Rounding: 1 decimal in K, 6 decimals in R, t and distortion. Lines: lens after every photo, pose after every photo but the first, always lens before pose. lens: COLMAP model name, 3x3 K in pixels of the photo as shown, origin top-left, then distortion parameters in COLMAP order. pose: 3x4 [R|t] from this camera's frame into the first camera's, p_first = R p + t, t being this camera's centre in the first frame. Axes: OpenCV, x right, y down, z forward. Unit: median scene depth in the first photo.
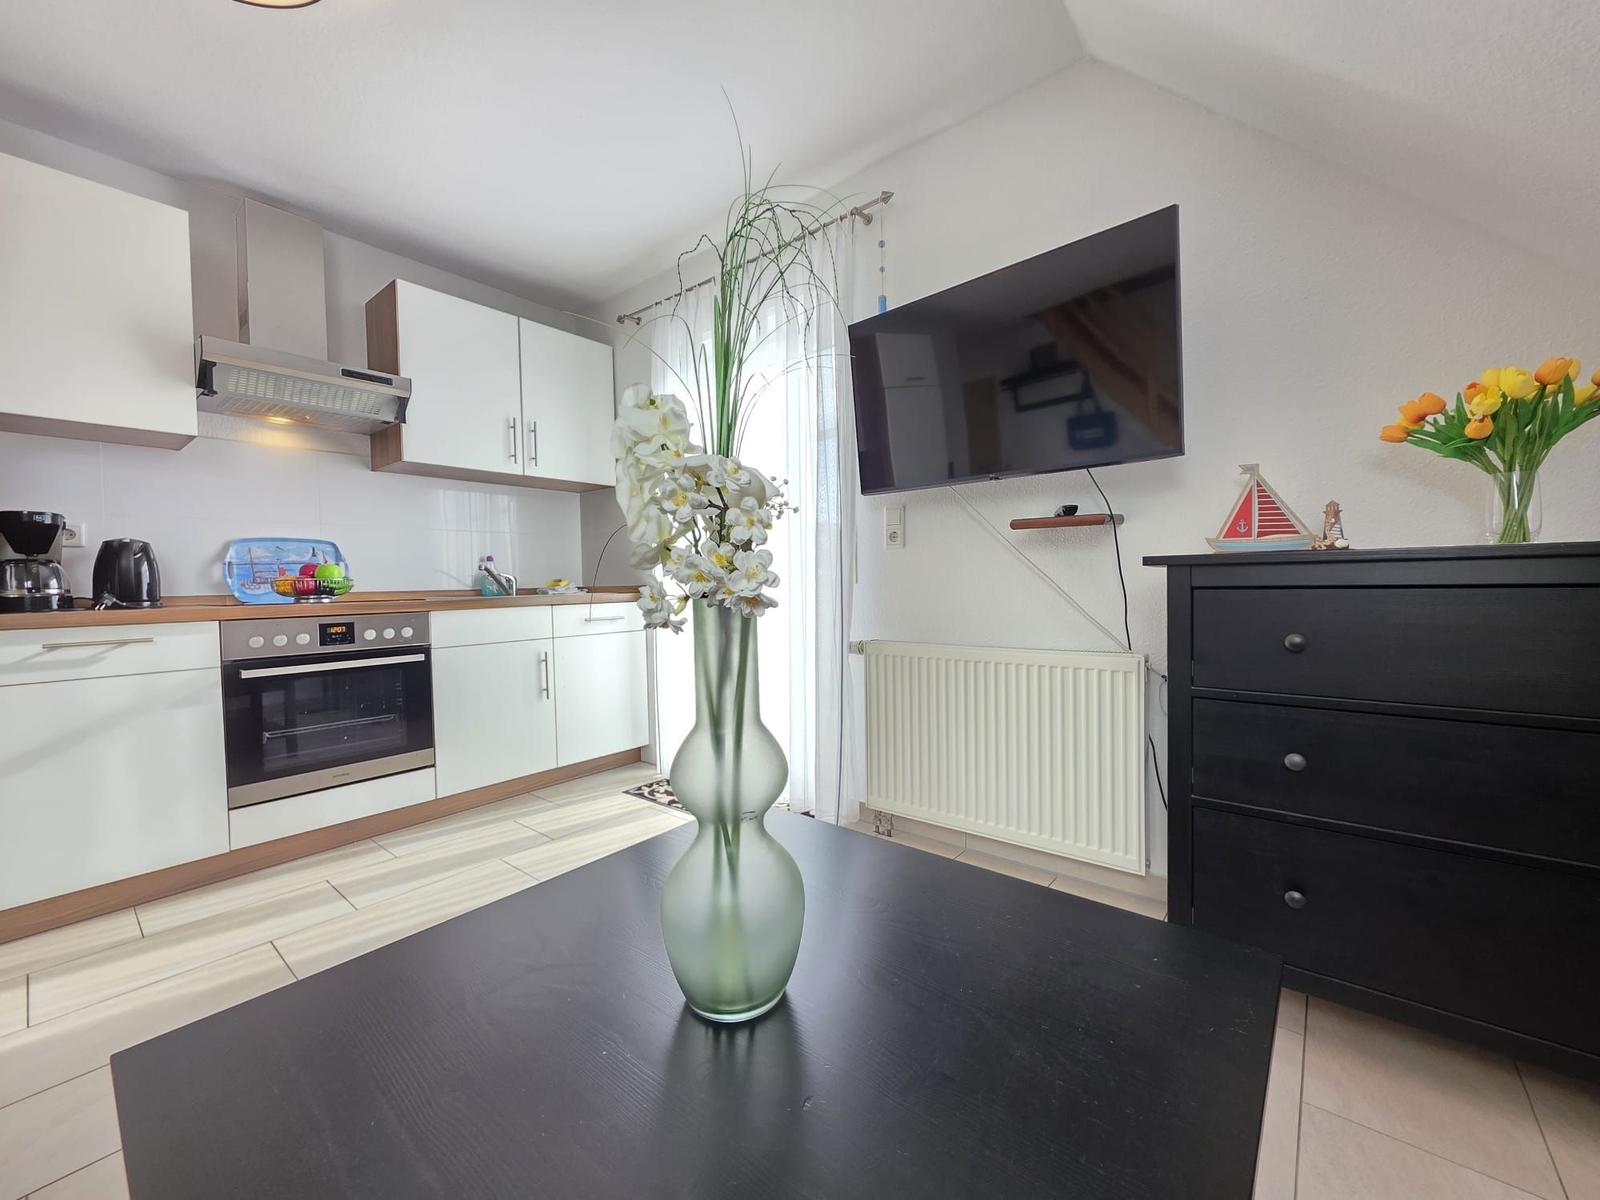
lens RADIAL K [[634.9, 0, 795.0], [0, 634.9, 599.9], [0, 0, 1]] dist [0.001627, -0.000649]
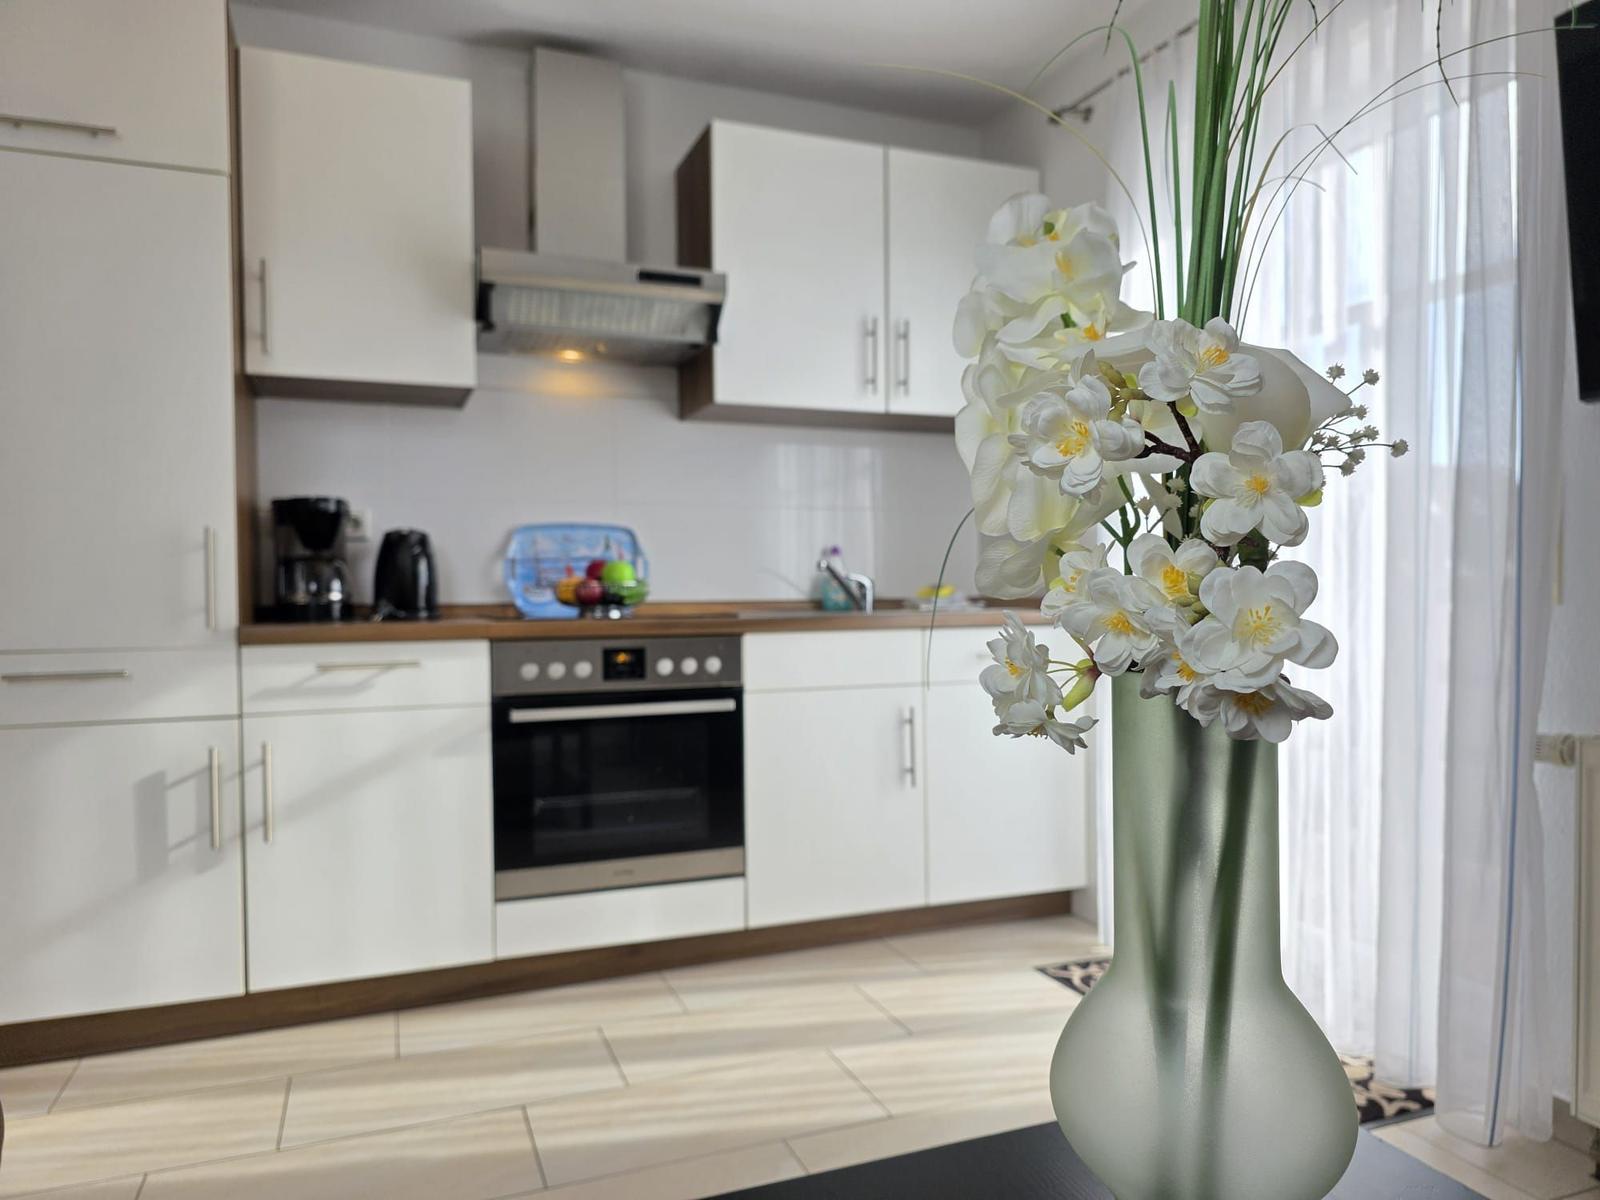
lens RADIAL K [[1083.2, 0, 798.0], [0, 1083.2, 620.3], [0, 0, 1]] dist [0.023703, -0.018055]
pose [[0.874364, 0.025354, -0.484607, 0.001910], [-0.022016, 0.999678, 0.012580, -0.012752], [0.484770, -0.000331, 0.874641, 0.083890]]
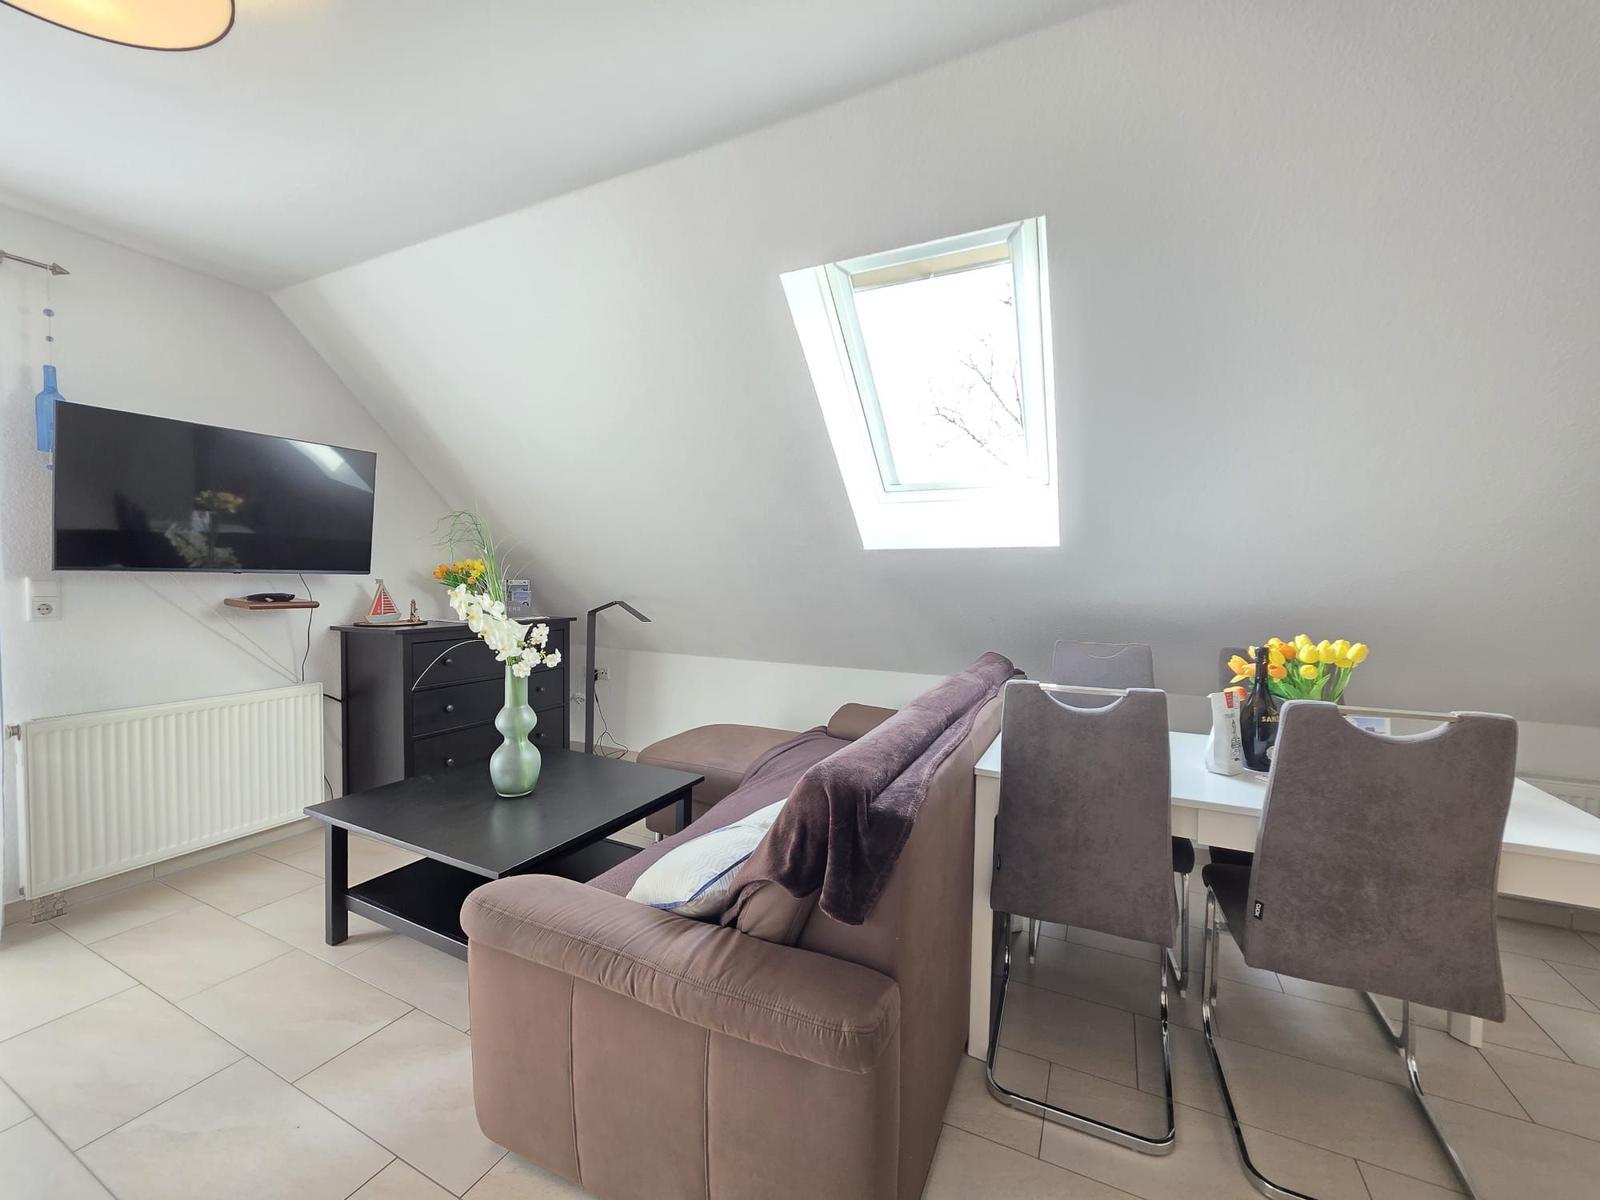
lens RADIAL K [[634.9, 0, 801.9], [0, 634.9, 600.4], [0, 0, 1]] dist [0.001627, -0.000649]
pose [[-0.245672, -0.008190, 0.969318, -1.055668], [0.034774, 0.999246, 0.017257, -0.089466], [-0.968729, 0.037947, -0.245202, 0.127806]]
